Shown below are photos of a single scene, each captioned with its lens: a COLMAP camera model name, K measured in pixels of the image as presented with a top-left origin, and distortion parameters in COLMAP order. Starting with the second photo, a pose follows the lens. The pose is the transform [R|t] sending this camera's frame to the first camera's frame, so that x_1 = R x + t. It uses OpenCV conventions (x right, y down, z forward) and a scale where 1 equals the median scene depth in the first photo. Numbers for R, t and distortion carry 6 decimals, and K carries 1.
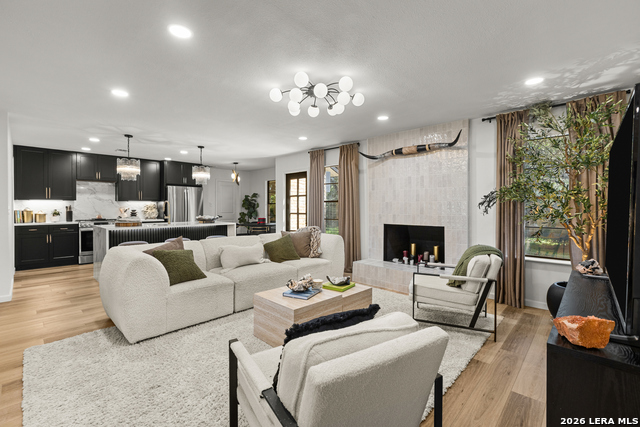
lens RADIAL K [[285.0, 0, 317.8], [0, 285.0, 212.6], [0, 0, 1]] dist [-0.001795, -0.000345]
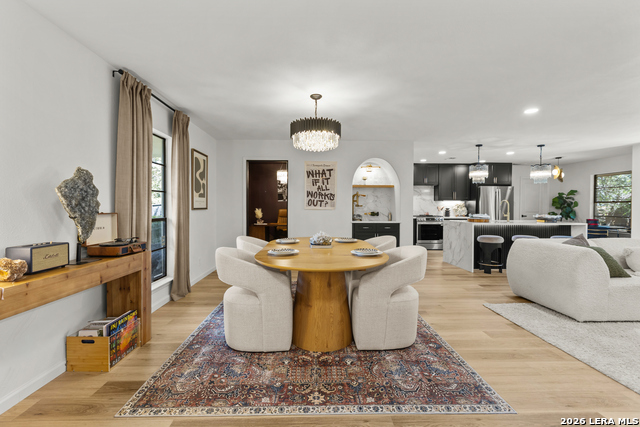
lens RADIAL K [[285.0, 0, 313.4], [0, 285.0, 210.5], [0, 0, 1]] dist [-0.001795, -0.000345]
pose [[0.702428, 0.014125, -0.711614, -0.243293], [-0.016575, 0.999857, 0.003486, 0.005859], [0.711561, 0.009346, 0.702562, -0.253342]]
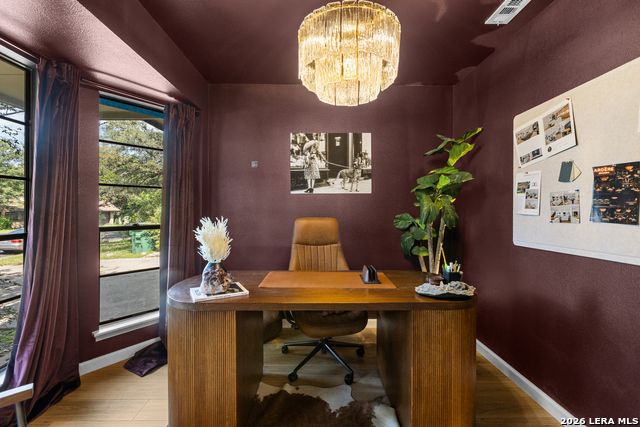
lens RADIAL K [[285.0, 0, 303.3], [0, 285.0, 210.6], [0, 0, 1]] dist [-0.001795, -0.000345]
pose [[0.667316, -0.001080, -0.744774, -1.004899], [-0.006290, 0.999955, -0.007086, -0.000478], [0.744748, 0.009413, 0.667280, 0.312372]]
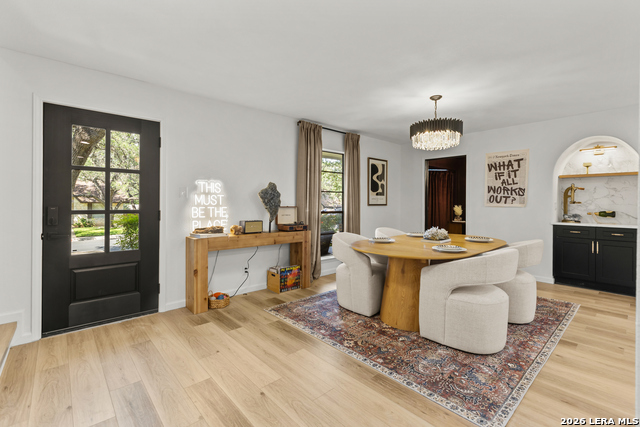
lens RADIAL K [[285.0, 0, 313.3], [0, 285.0, 204.7], [0, 0, 1]] dist [-0.001795, -0.000345]
pose [[-0.085106, 0.011336, -0.996307, -0.045008], [-0.021406, 0.999684, 0.013202, 0.000552], [0.996142, 0.022450, -0.084836, -0.062832]]
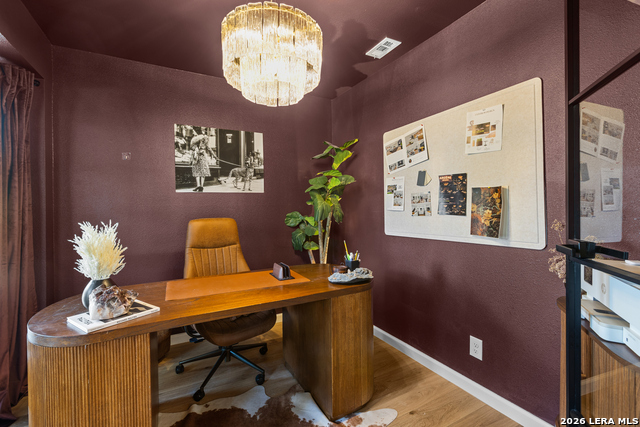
lens RADIAL K [[285.0, 0, 317.4], [0, 285.0, 209.2], [0, 0, 1]] dist [-0.001795, -0.000345]
pose [[0.937636, -0.018157, -0.347143, -1.032176], [0.016543, 0.999834, -0.007614, -0.000434], [0.347224, 0.001396, 0.937781, 0.291412]]
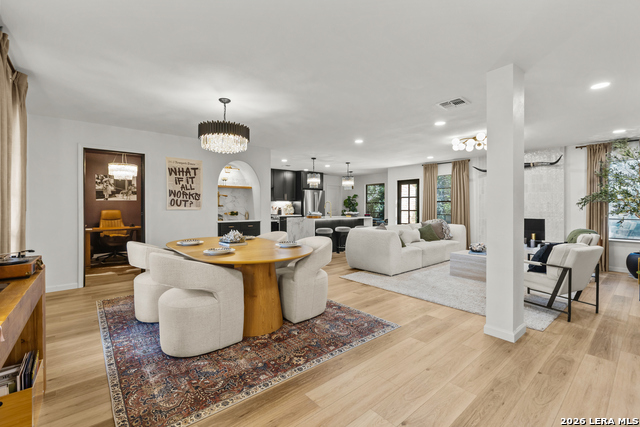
lens RADIAL K [[285.0, 0, 316.1], [0, 285.0, 210.9], [0, 0, 1]] dist [-0.001795, -0.000345]
pose [[0.993581, 0.002527, -0.113098, -0.384166], [-0.002678, 0.999996, -0.001182, 0.008397], [0.113095, 0.001477, 0.993583, -0.404349]]
